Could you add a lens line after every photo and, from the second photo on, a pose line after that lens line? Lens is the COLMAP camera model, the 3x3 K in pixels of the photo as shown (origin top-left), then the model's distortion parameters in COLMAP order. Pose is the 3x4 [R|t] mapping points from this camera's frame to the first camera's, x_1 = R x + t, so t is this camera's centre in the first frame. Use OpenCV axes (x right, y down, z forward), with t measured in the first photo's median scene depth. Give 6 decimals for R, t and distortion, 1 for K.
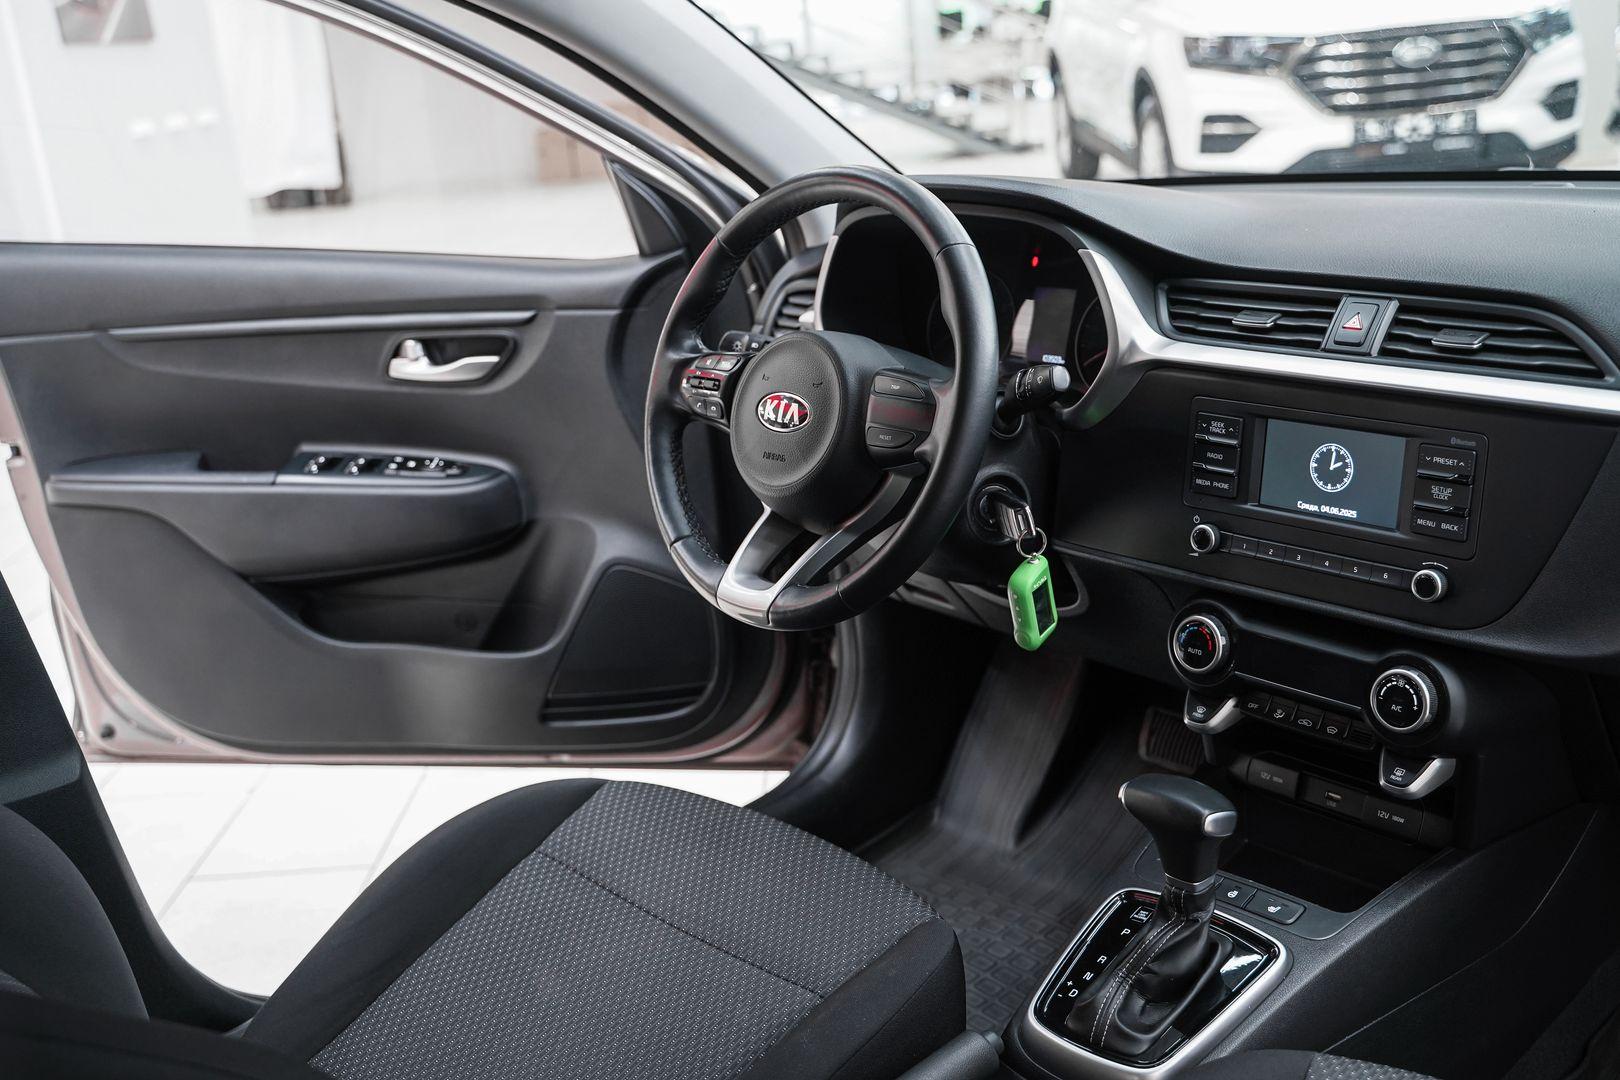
lens RADIAL K [[1622.0, 0, 804.5], [0, 1622.0, 521.8], [0, 0, 1]] dist [-0.069552, 0.106867]
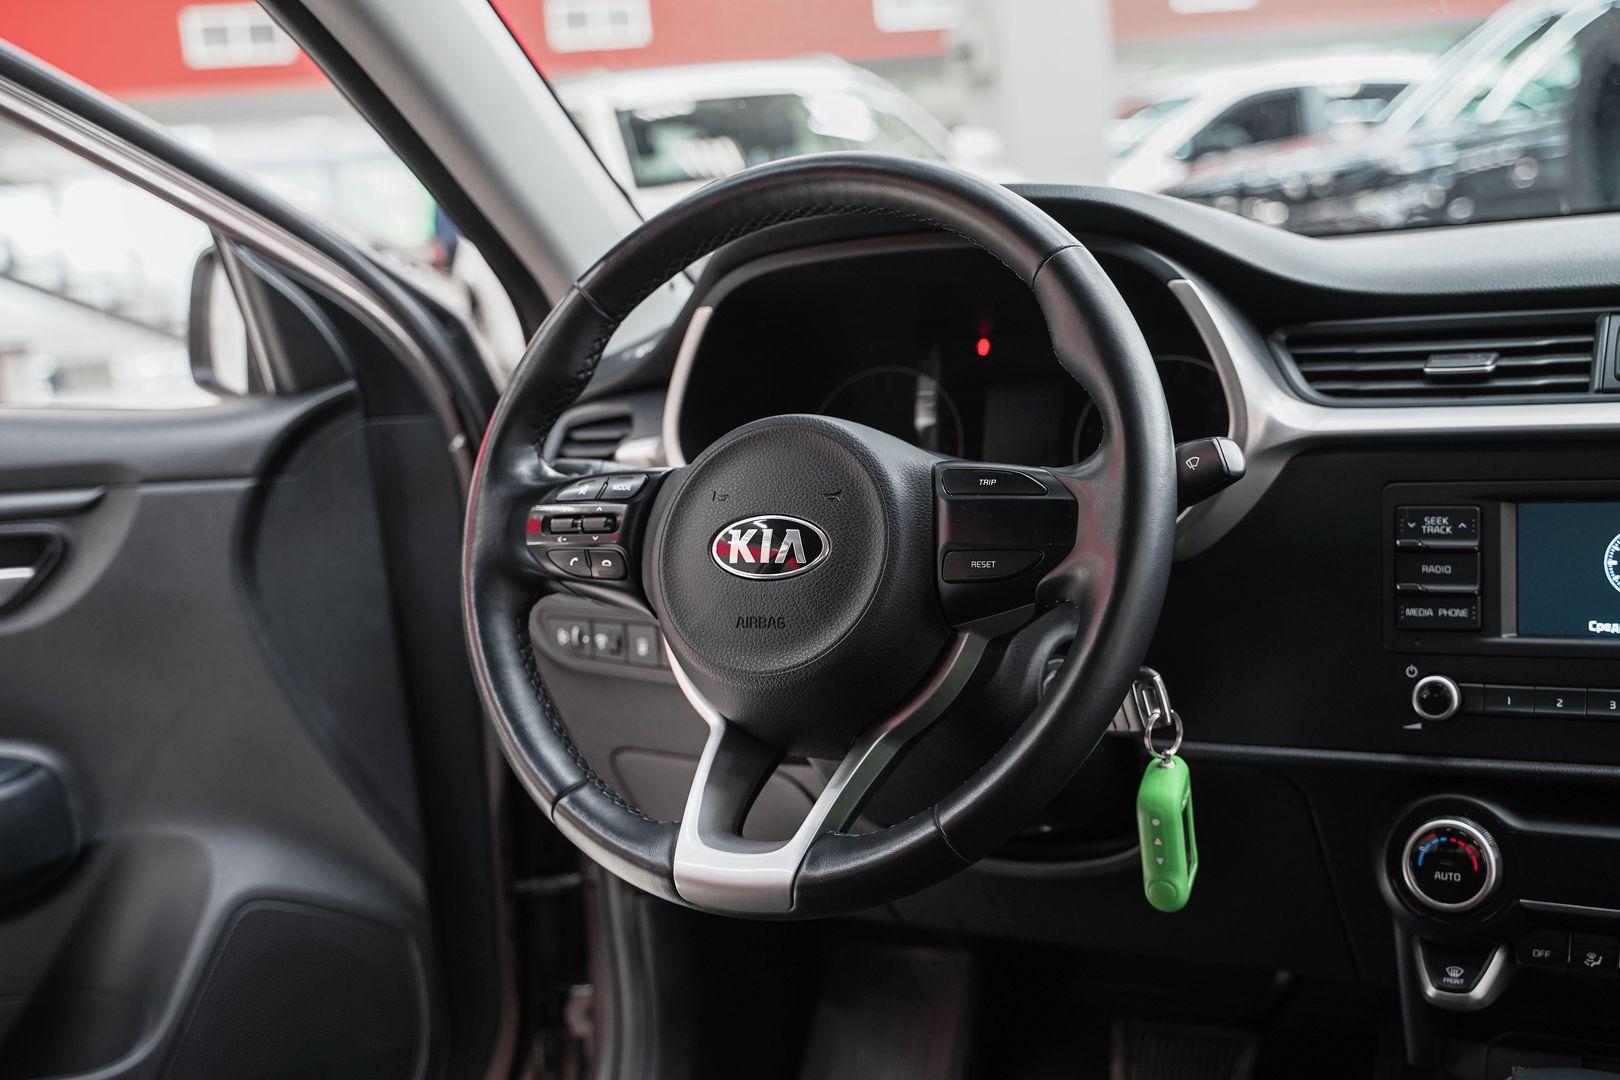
lens RADIAL K [[1994.3, 0, 810.0], [0, 1994.3, 540.0], [0, 0, 1]] dist [0.022201, 0.057330]
pose [[0.938942, -0.045067, 0.341112, -0.249311], [0.103084, 0.982692, -0.153918, 0.044111], [-0.328271, 0.179684, 0.927336, 0.319215]]
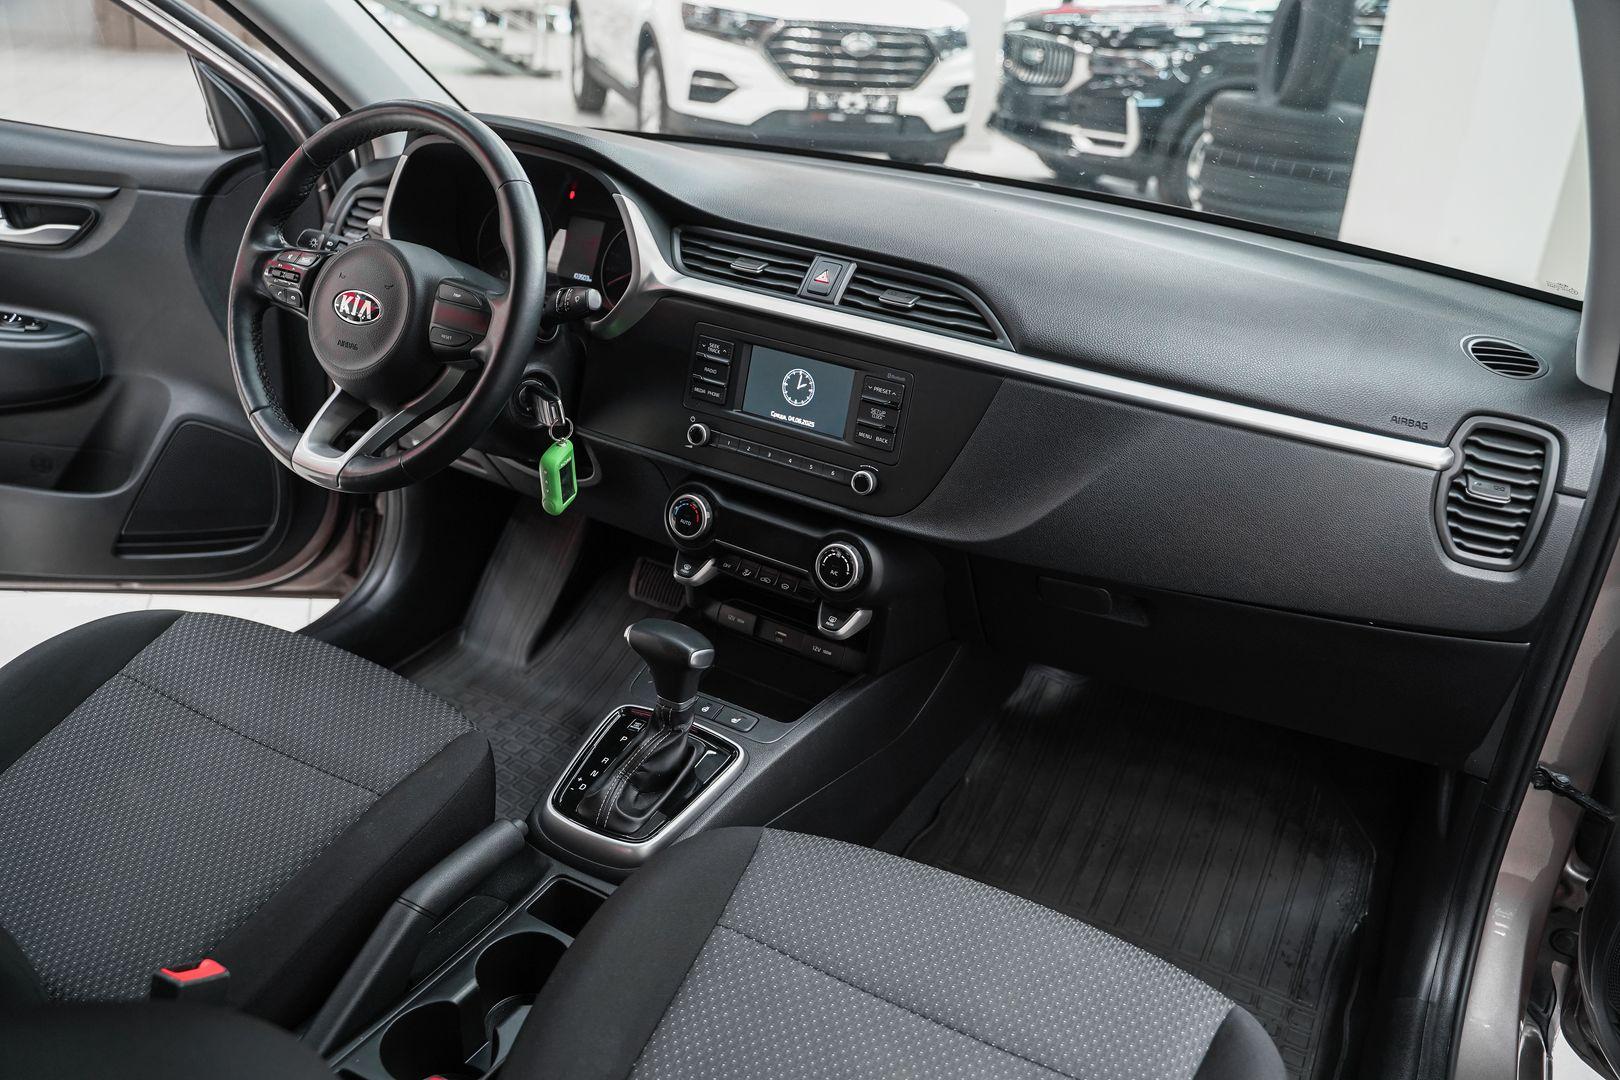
lens RADIAL K [[1316.6, 0, 810.0], [0, 1316.6, 540.0], [0, 0, 1]] dist [-0.129070, 0.111180]
pose [[0.936937, 0.027797, 0.348391, -0.027760], [-0.068171, 0.992221, 0.104168, -0.020536], [-0.342785, -0.121349, 0.931543, -0.005506]]
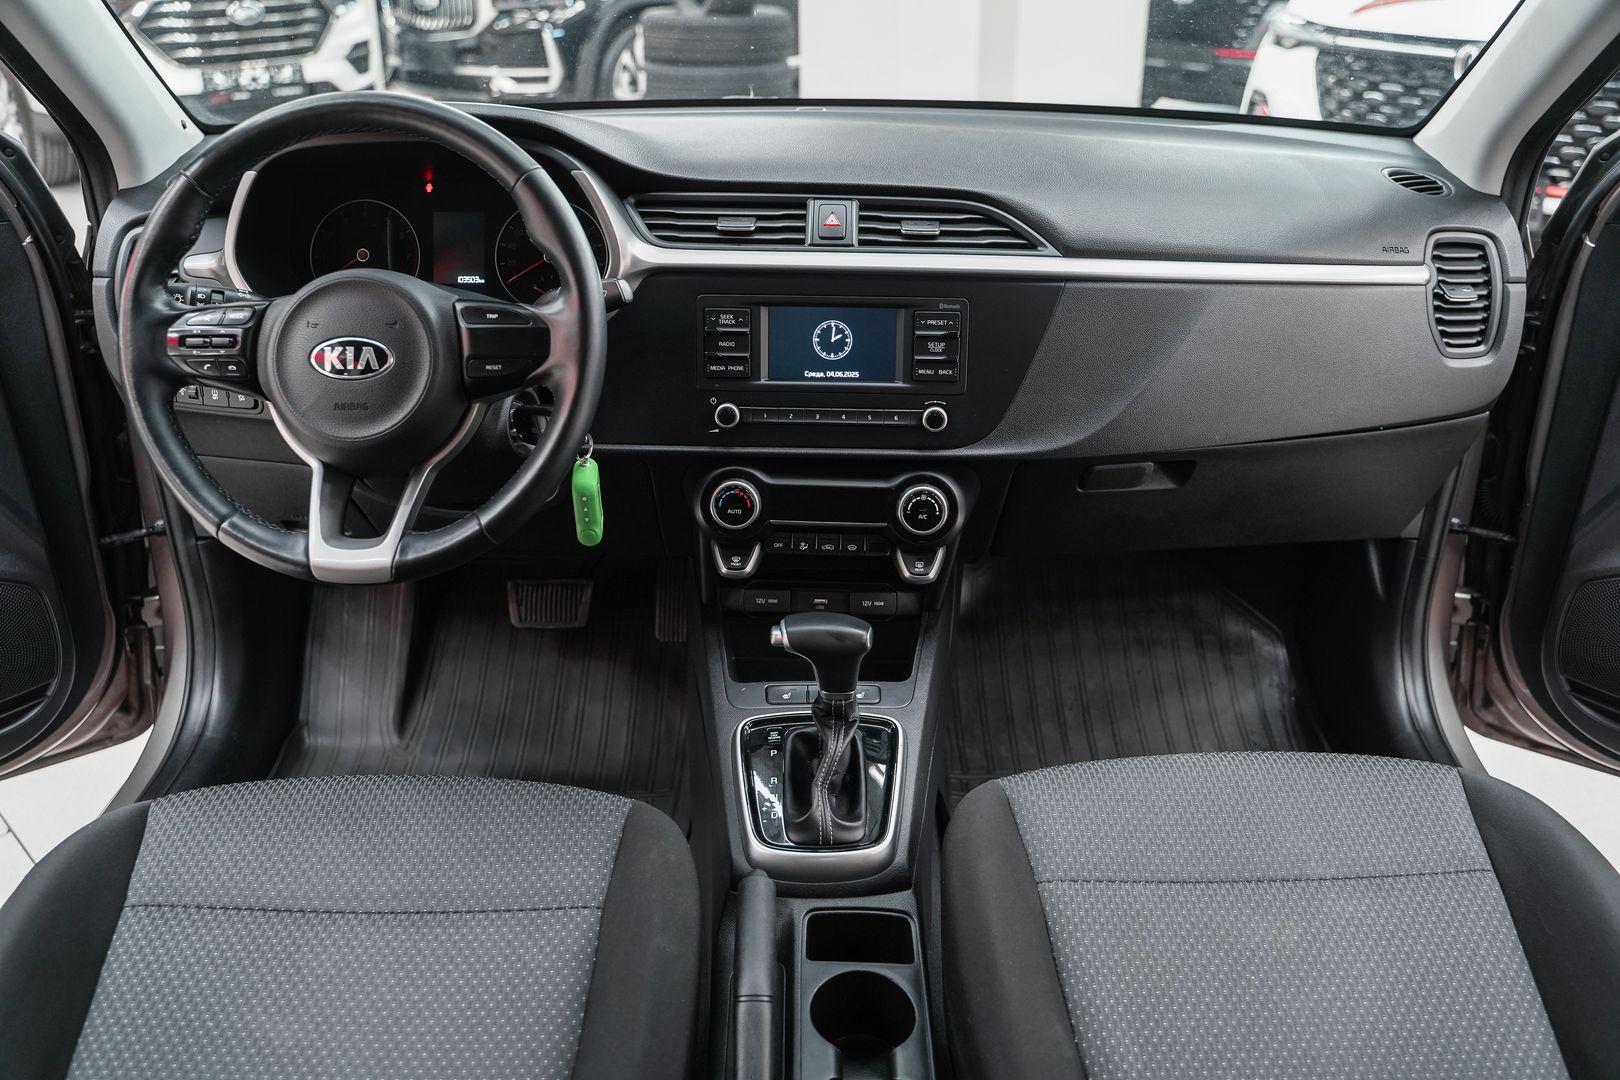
lens RADIAL K [[1301.5, 0, 810.0], [0, 1301.5, 540.0], [0, 0, 1]] dist [-0.128540, 0.108930]
pose [[0.674650, -0.227829, 0.702097, -0.380276], [0.151633, 0.973665, 0.170246, -0.051317], [-0.722395, -0.008395, 0.691430, 0.296866]]
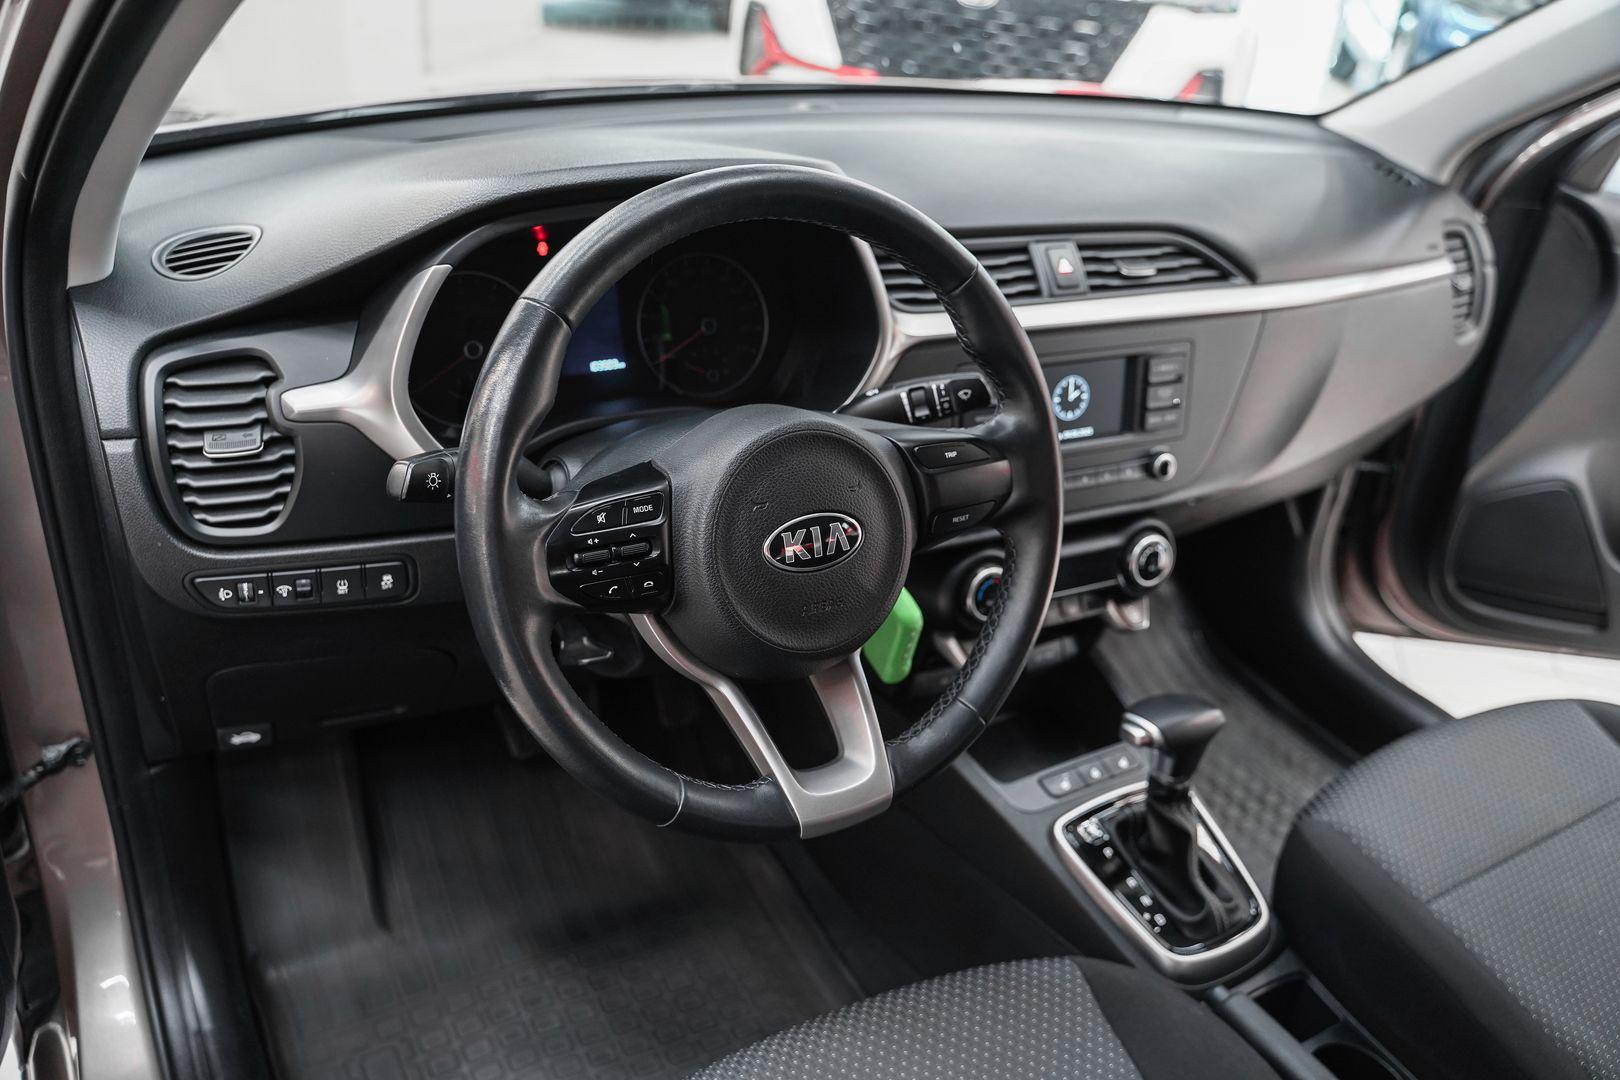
lens RADIAL K [[1301.5, 0, 810.0], [0, 1301.5, 540.0], [0, 0, 1]] dist [-0.128540, 0.108930]
pose [[0.218588, -0.374752, 0.900989, -0.513606], [0.188376, 0.922155, 0.337854, -0.256765], [-0.957462, 0.095874, 0.272166, 0.856978]]
